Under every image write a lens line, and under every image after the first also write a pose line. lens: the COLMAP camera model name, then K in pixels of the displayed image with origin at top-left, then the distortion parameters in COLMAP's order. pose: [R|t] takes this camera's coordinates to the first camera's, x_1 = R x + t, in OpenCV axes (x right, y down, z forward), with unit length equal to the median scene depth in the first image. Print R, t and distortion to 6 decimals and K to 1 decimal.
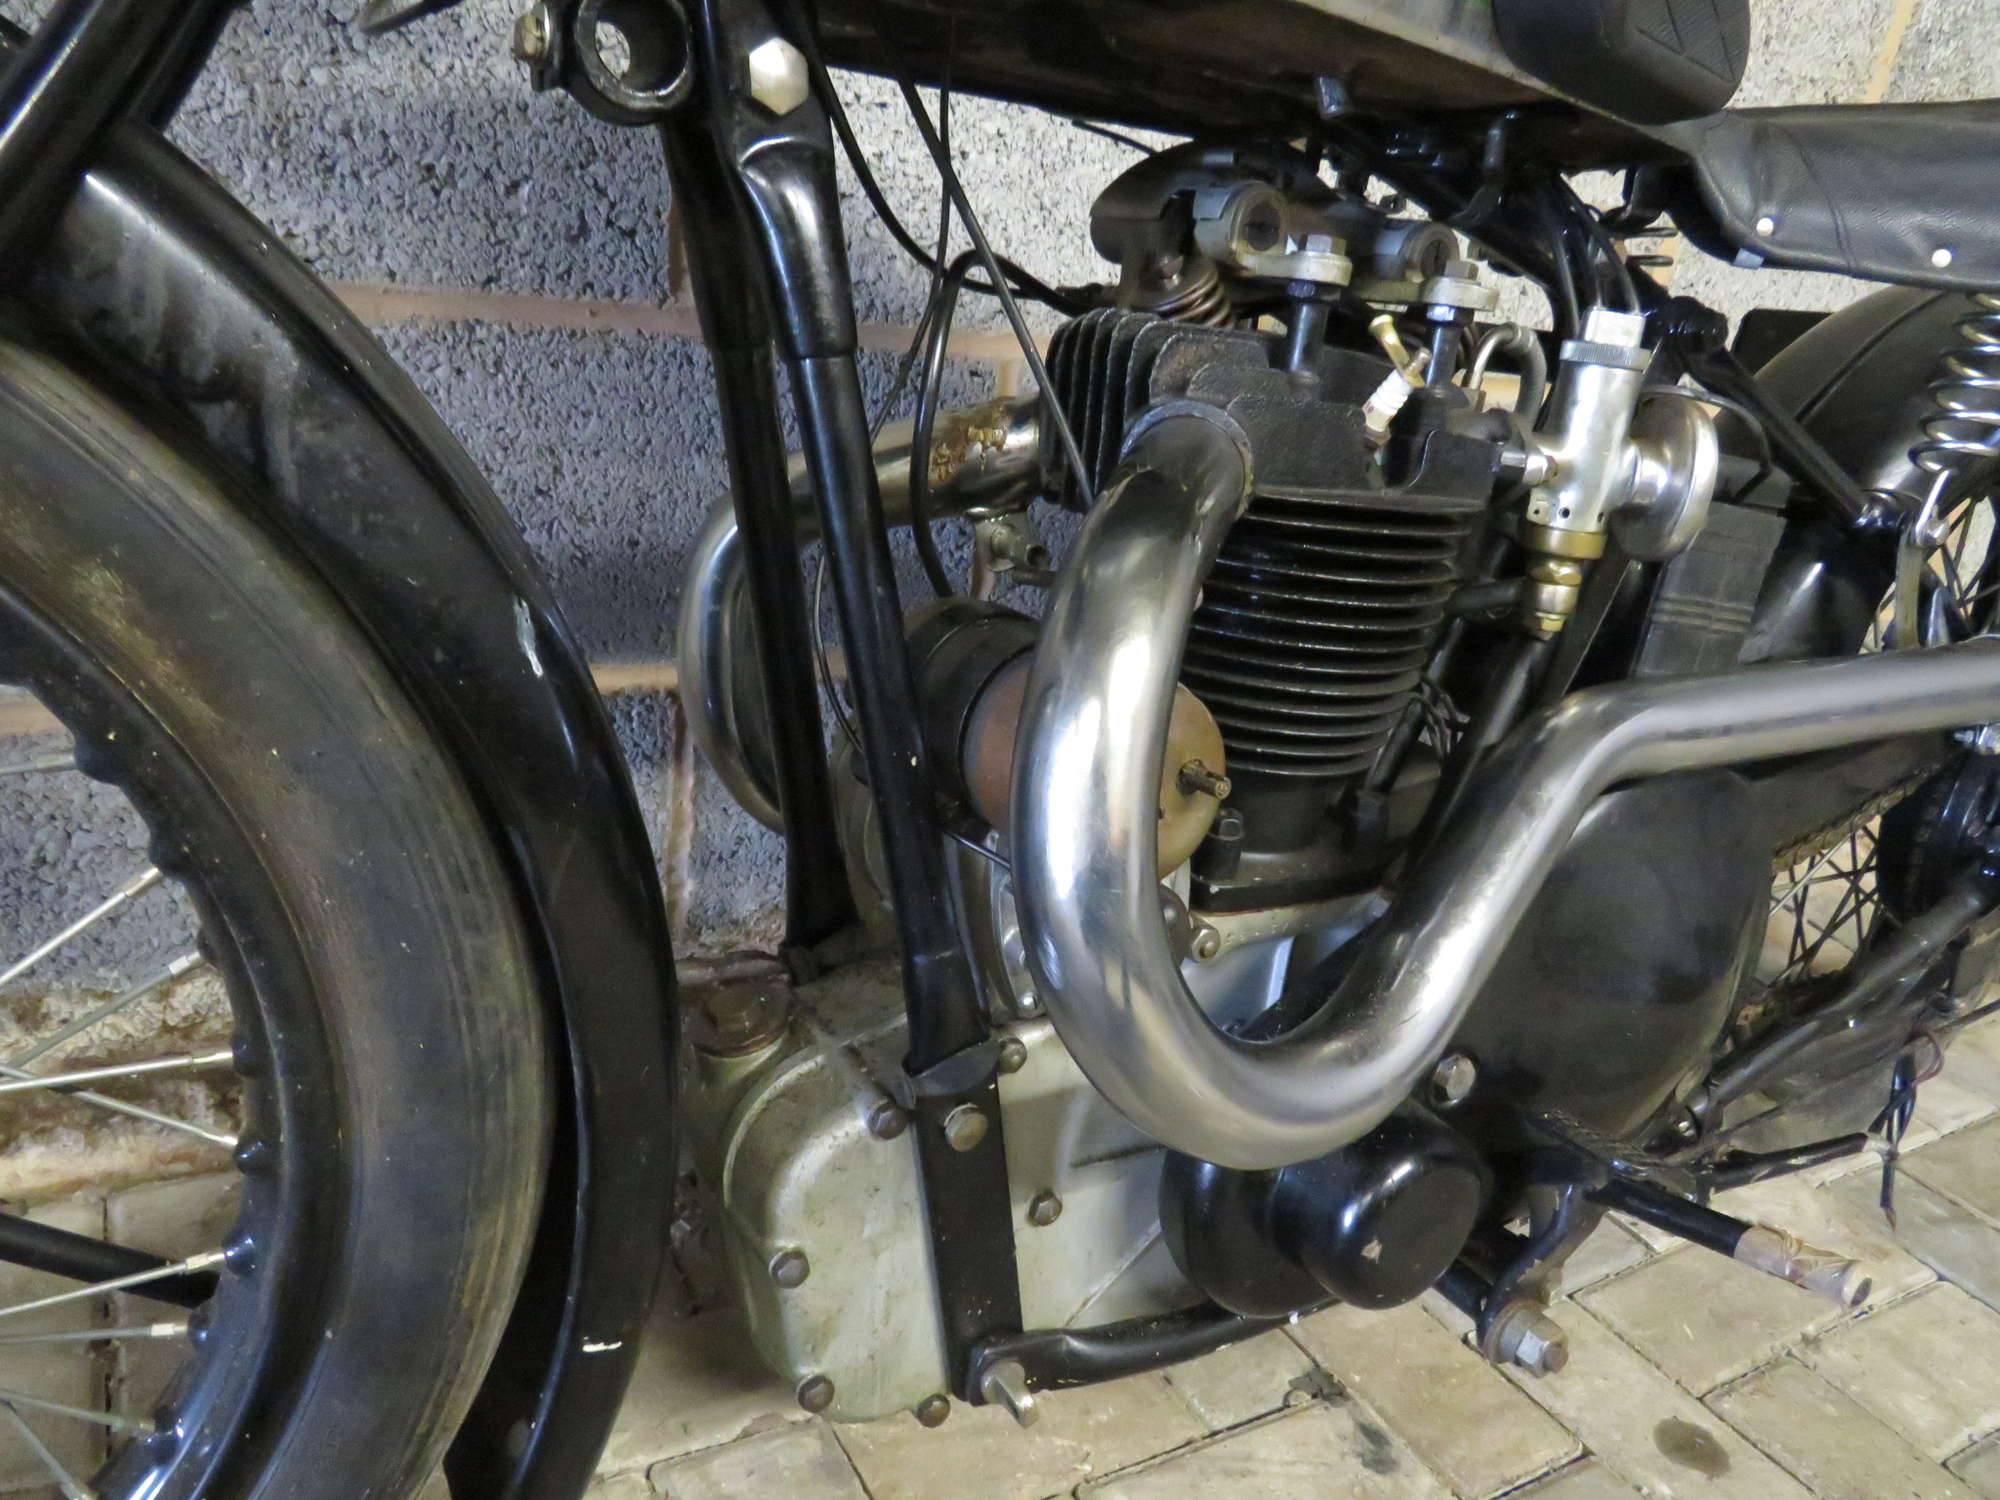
lens RADIAL K [[1405.8, 0, 995.1], [0, 1405.8, 751.7], [0, 0, 1]] dist [-0.030383, 0.006117]
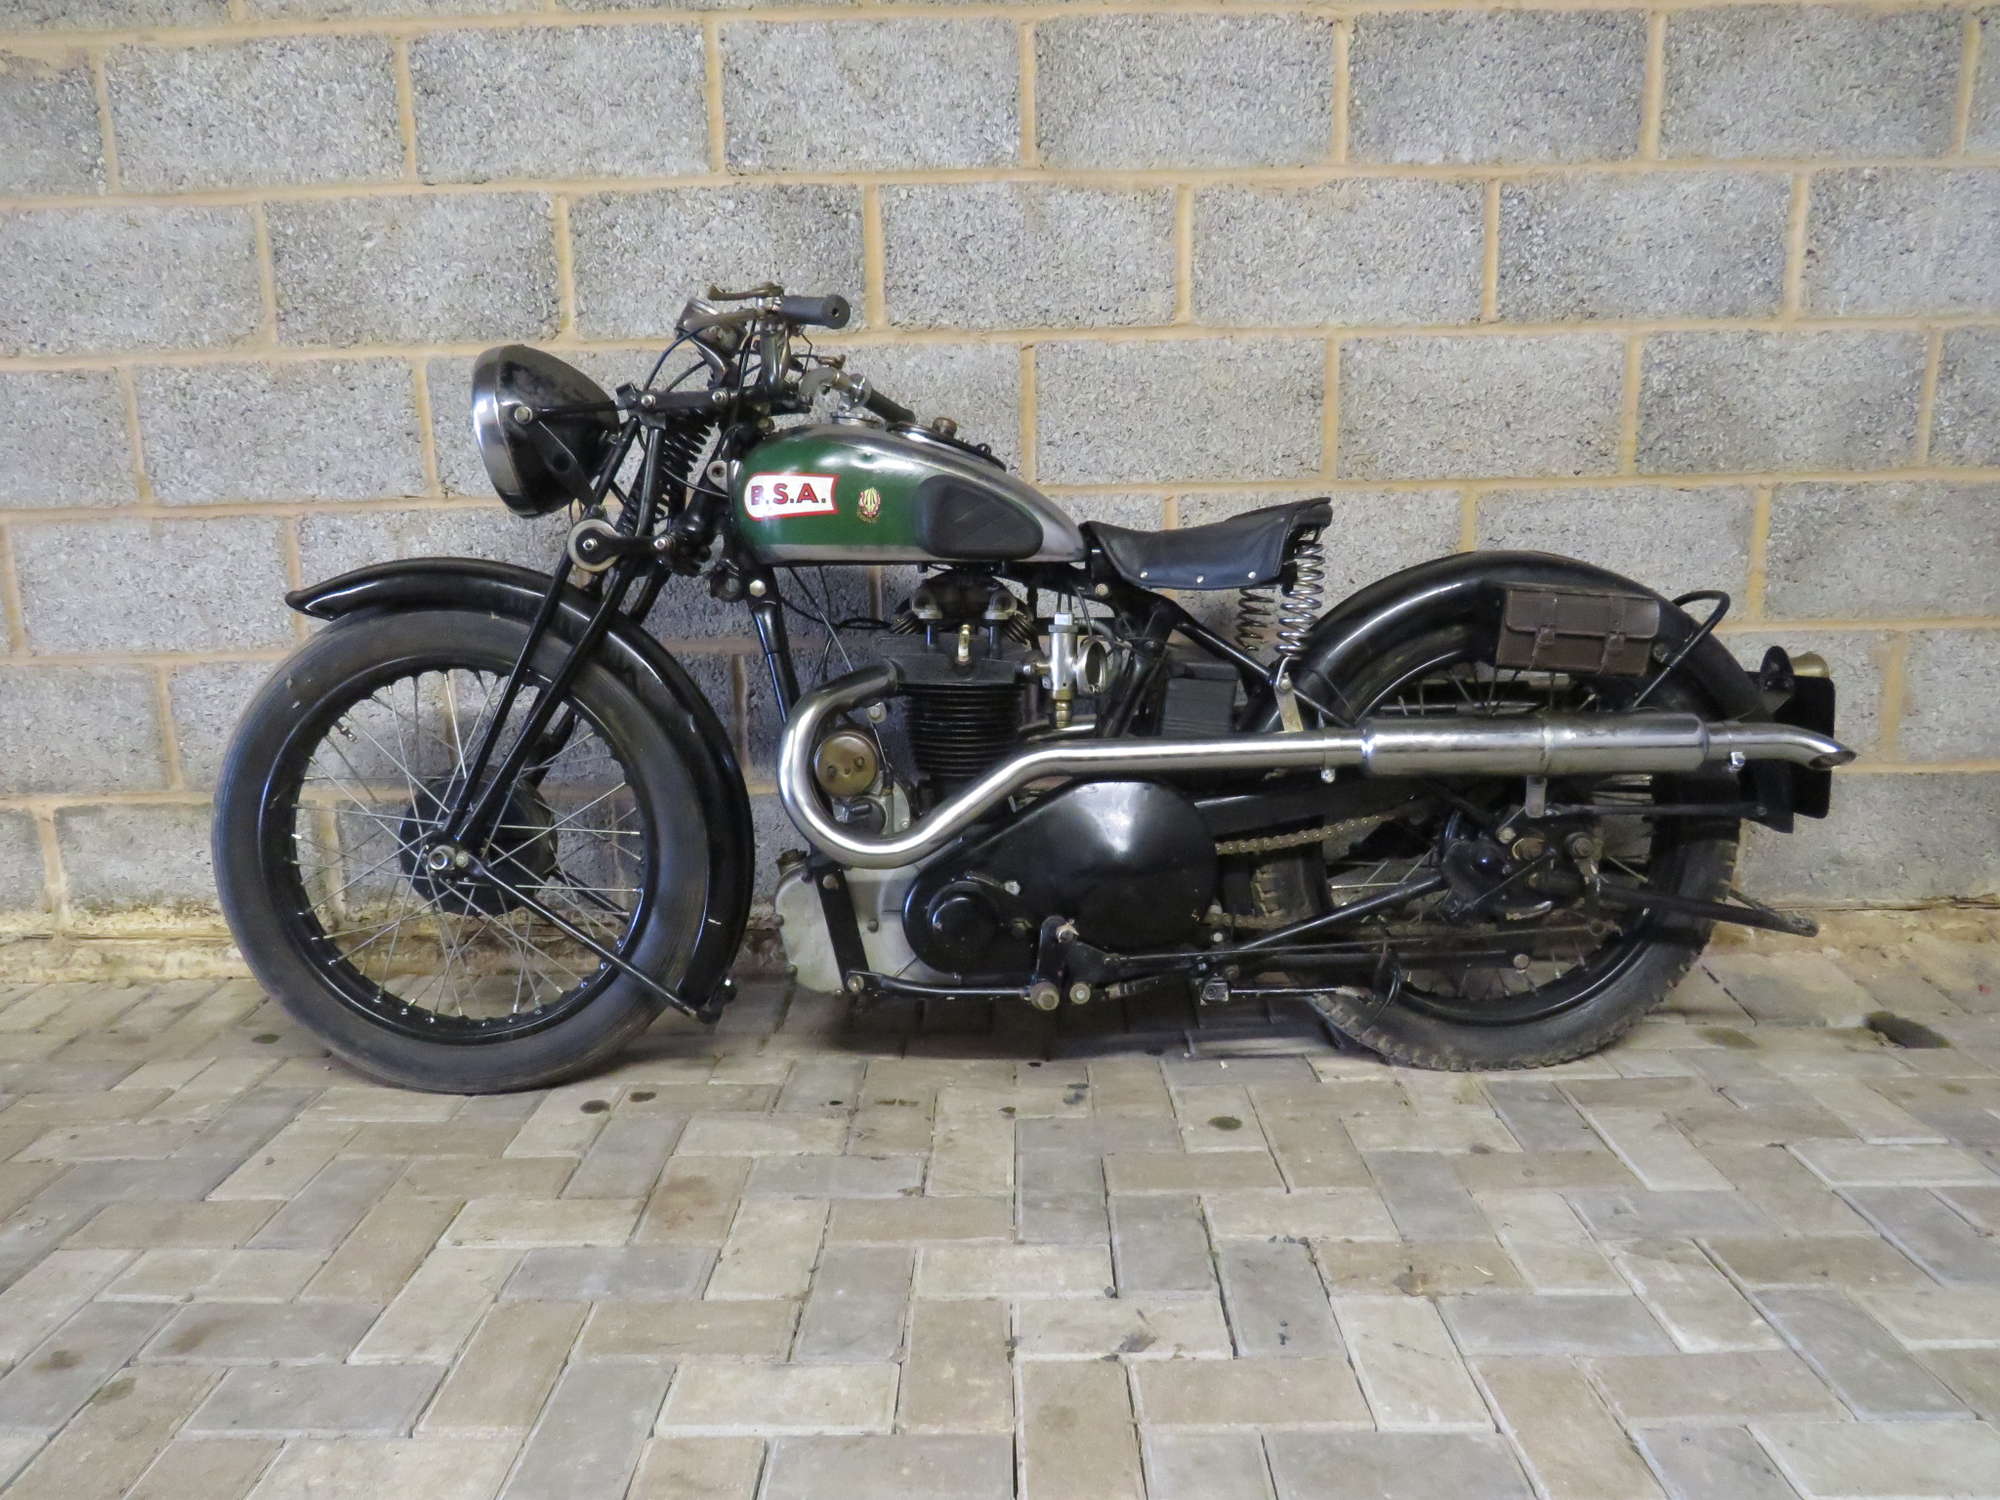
lens RADIAL K [[1405.8, 0, 1014.8], [0, 1405.8, 743.2], [0, 0, 1]] dist [-0.030383, 0.006117]
pose [[0.865125, -0.049842, -0.499074, 1.354438], [-0.056827, 0.978902, -0.196270, 0.389192], [0.498327, 0.198159, 0.844040, -1.077843]]
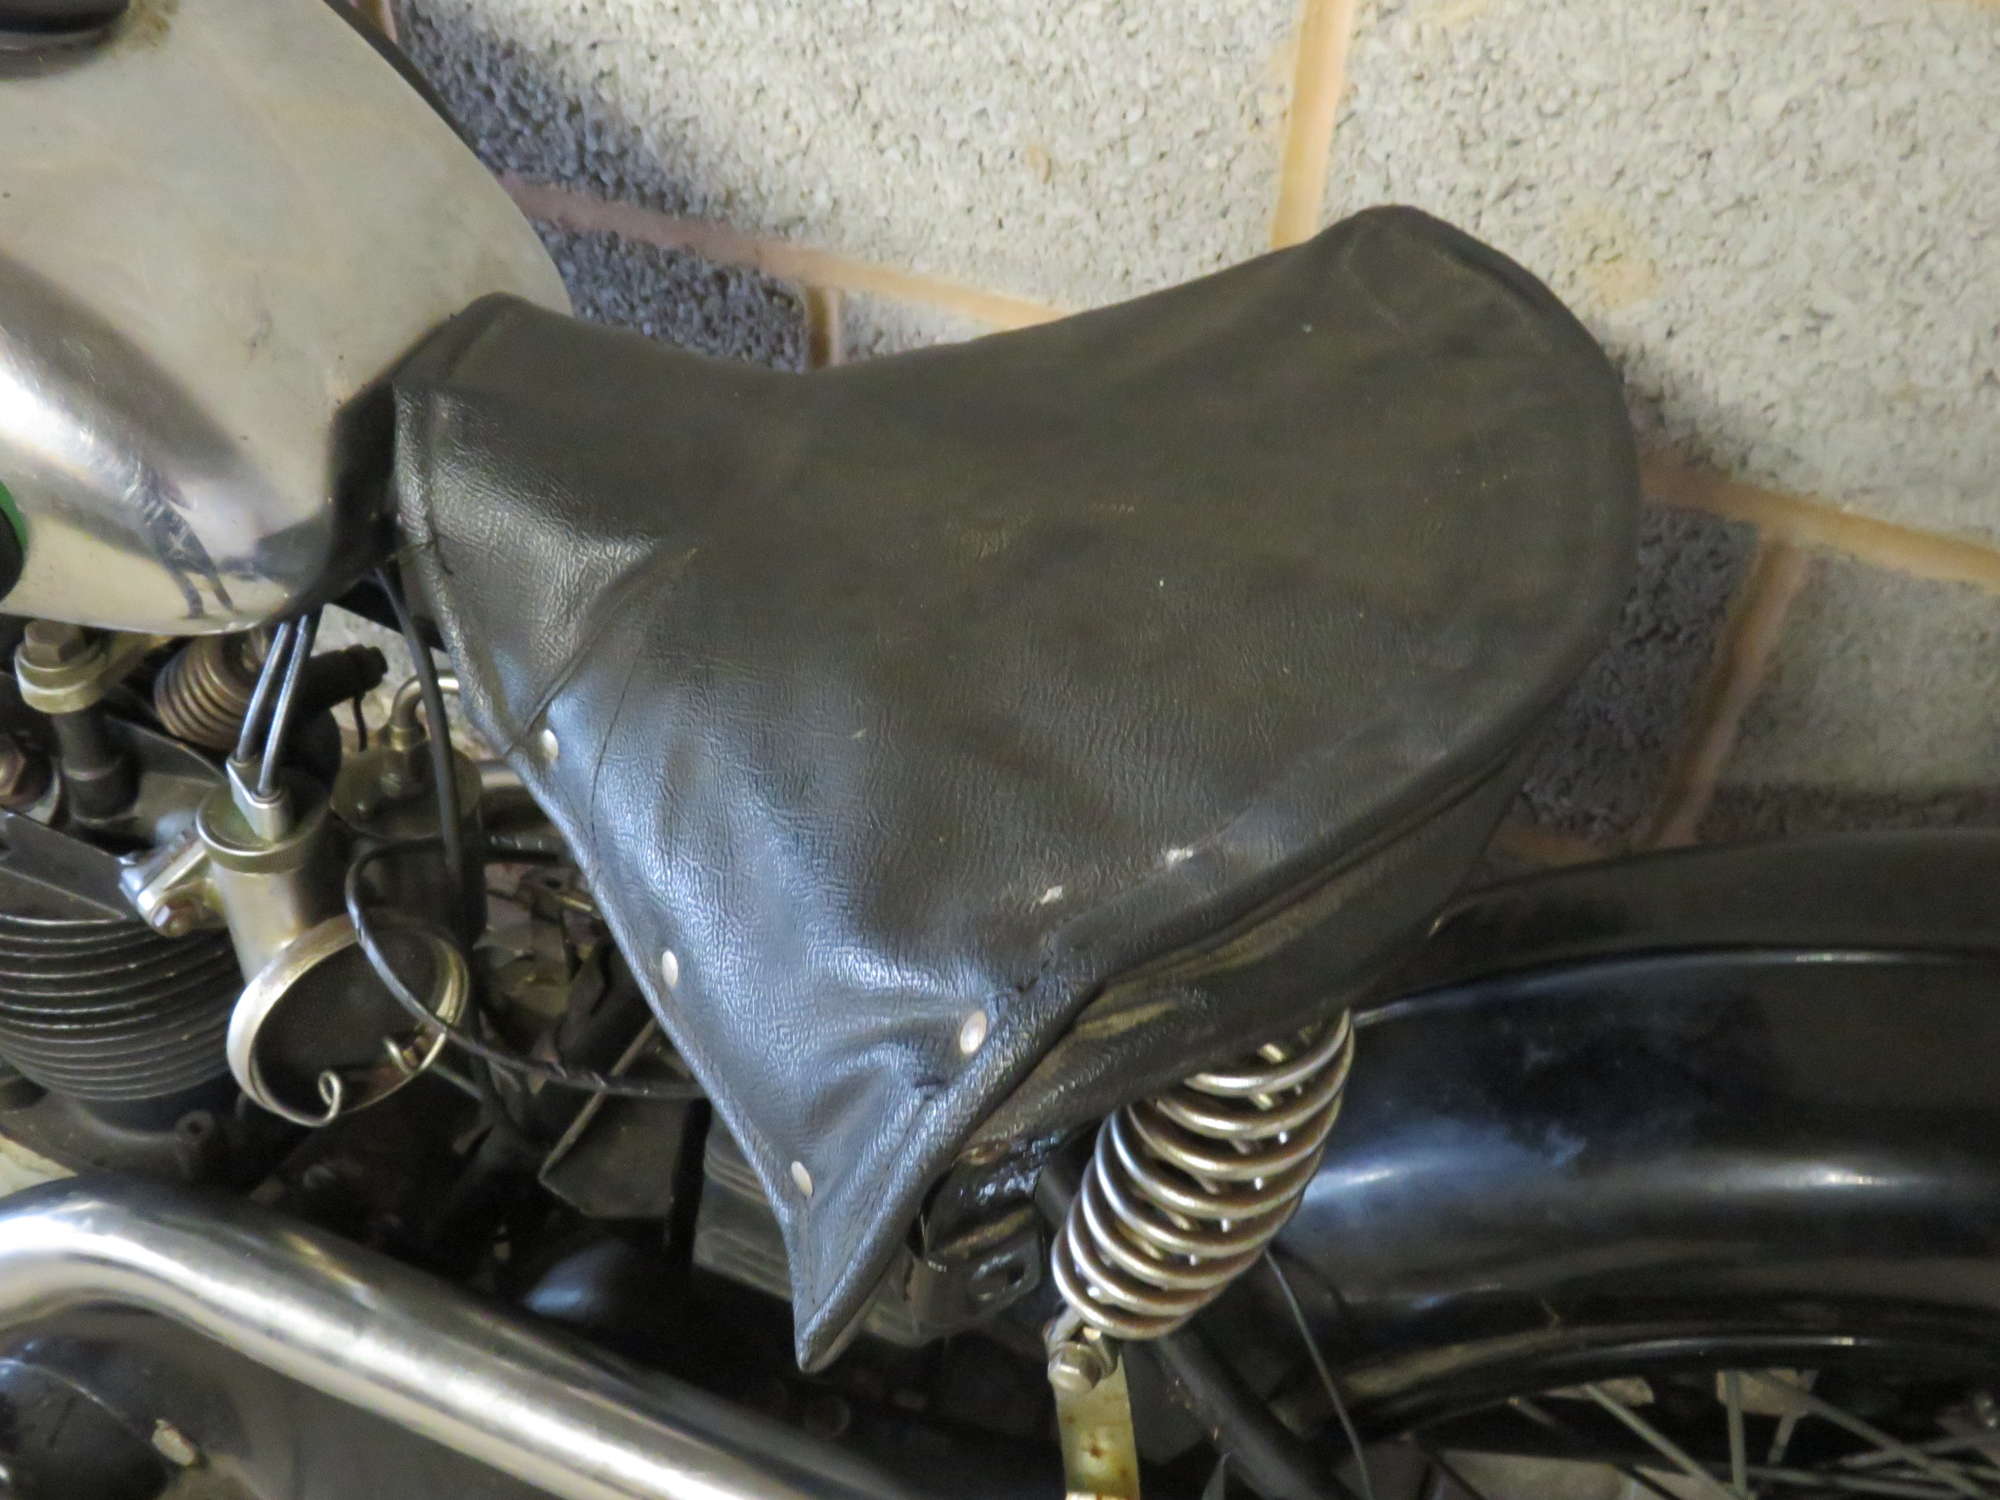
lens RADIAL K [[1908.9, 0, 1002.8], [0, 1908.9, 755.8], [0, 0, 1]] dist [-0.043843, 0.000000]
pose [[0.622880, 0.474355, -0.622099, 0.930006], [-0.249780, 0.874166, 0.416465, -0.598642], [0.741370, -0.104020, 0.662985, 0.510574]]
